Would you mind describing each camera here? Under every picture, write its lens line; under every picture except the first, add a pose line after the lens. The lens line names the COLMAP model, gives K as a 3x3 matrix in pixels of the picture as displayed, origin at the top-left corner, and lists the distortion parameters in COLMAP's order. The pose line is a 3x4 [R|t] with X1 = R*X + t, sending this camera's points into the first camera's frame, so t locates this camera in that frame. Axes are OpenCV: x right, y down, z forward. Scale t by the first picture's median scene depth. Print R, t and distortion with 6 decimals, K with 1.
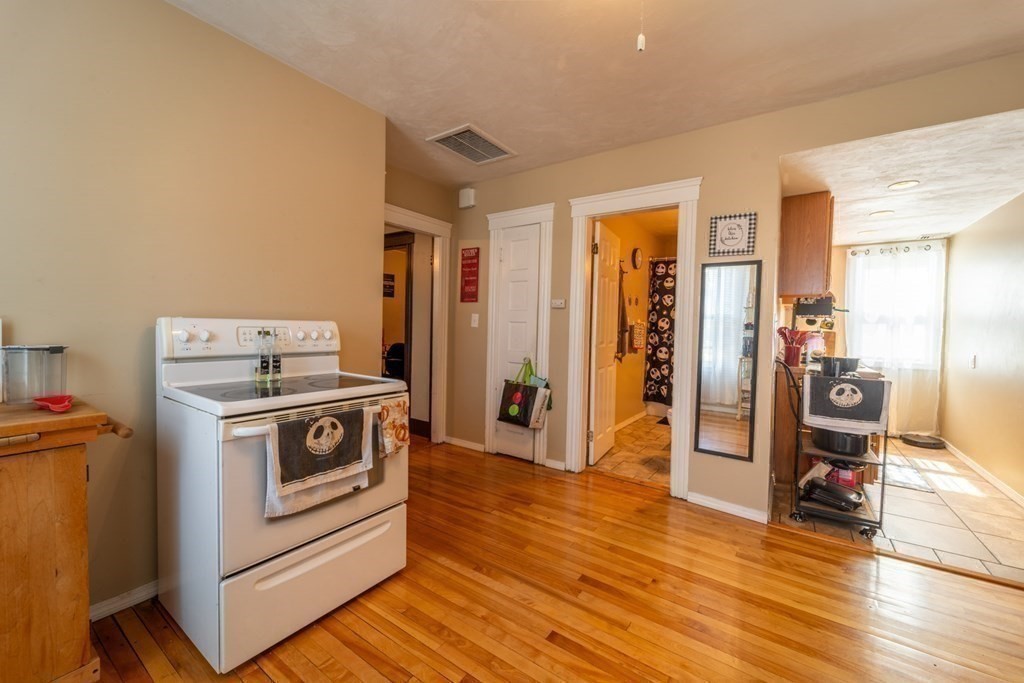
lens RADIAL K [[408.2, 0, 509.6], [0, 408.2, 345.2], [0, 0, 1]] dist [0.000992, 0.000448]
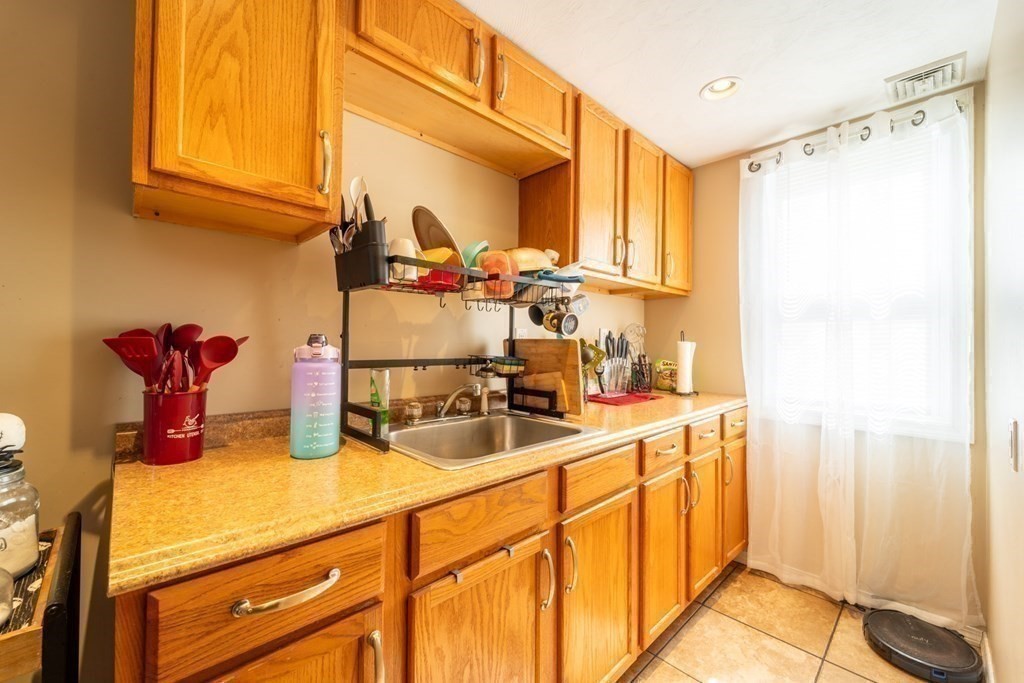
lens RADIAL K [[408.2, 0, 513.7], [0, 408.2, 342.7], [0, 0, 1]] dist [0.000992, 0.000448]
pose [[0.983192, -0.017076, -0.181775, 0.704898], [0.009287, 0.999005, -0.043615, -0.015432], [0.182339, 0.041194, 0.982372, 0.553239]]
